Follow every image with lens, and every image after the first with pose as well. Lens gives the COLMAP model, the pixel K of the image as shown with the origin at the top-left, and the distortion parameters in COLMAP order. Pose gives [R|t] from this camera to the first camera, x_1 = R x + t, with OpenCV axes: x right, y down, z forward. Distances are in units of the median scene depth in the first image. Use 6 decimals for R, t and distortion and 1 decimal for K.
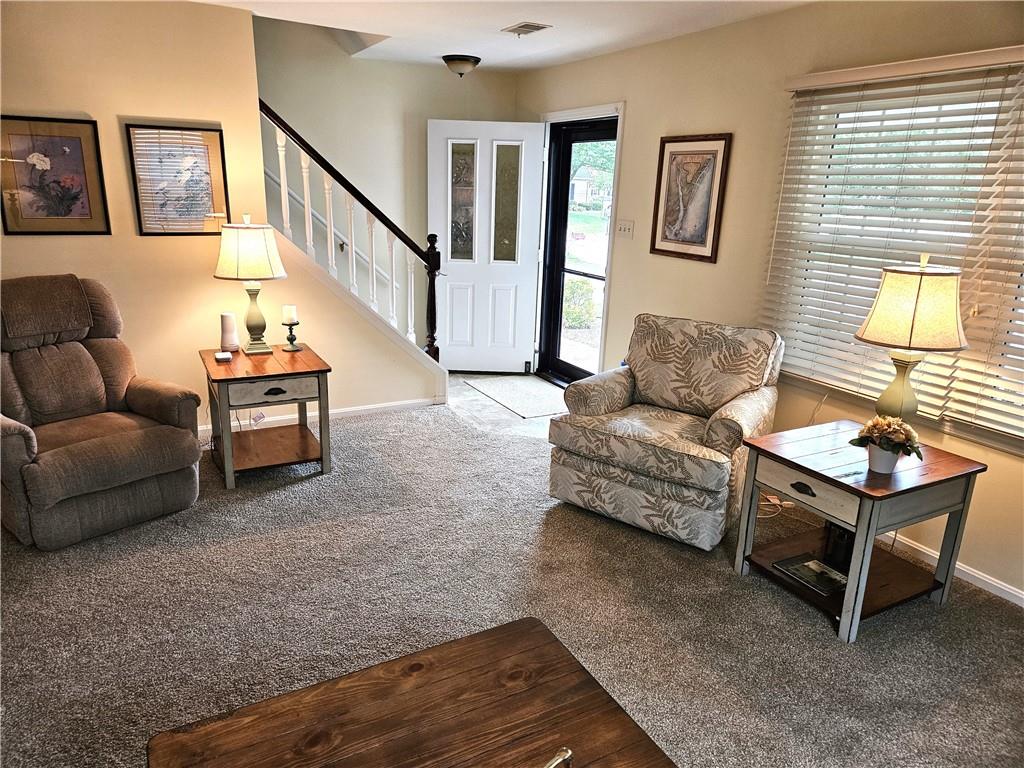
lens RADIAL K [[682.9, 0, 507.4], [0, 682.9, 389.3], [0, 0, 1]] dist [0.084353, -0.075076]
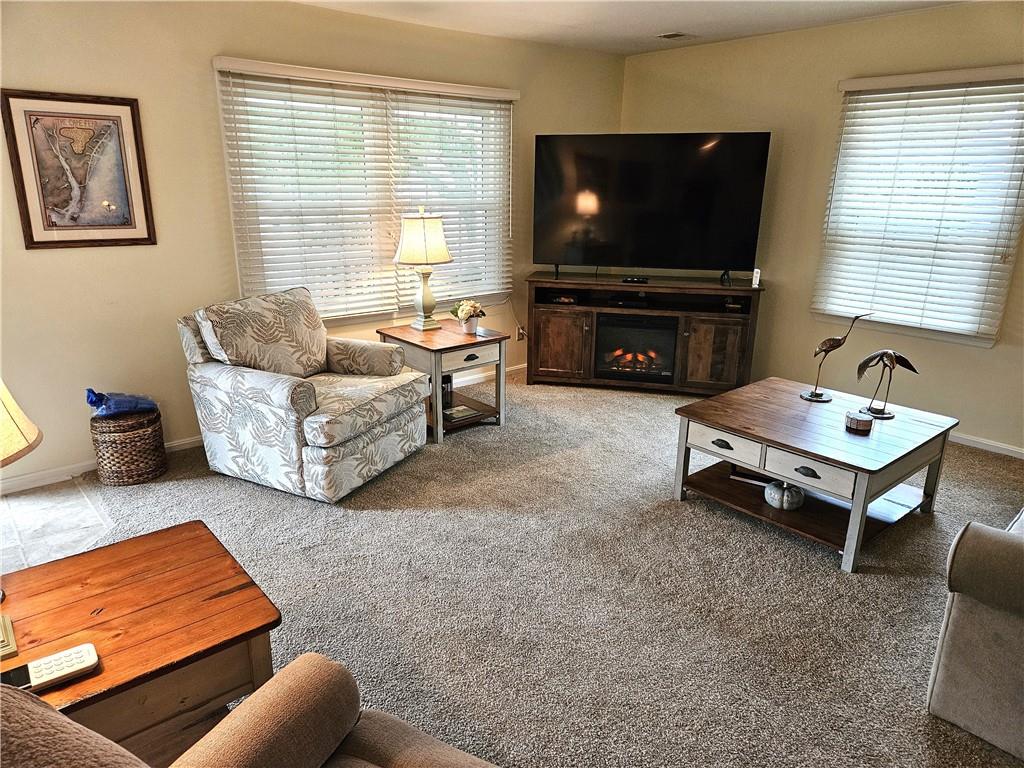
lens RADIAL K [[684.1, 0, 505.8], [0, 684.1, 380.7], [0, 0, 1]] dist [0.089796, -0.073638]
pose [[-0.199206, -0.315761, 0.927692, -0.703111], [0.263113, 0.894671, 0.361021, -0.235184], [-0.943975, 0.316005, -0.095143, 0.720030]]
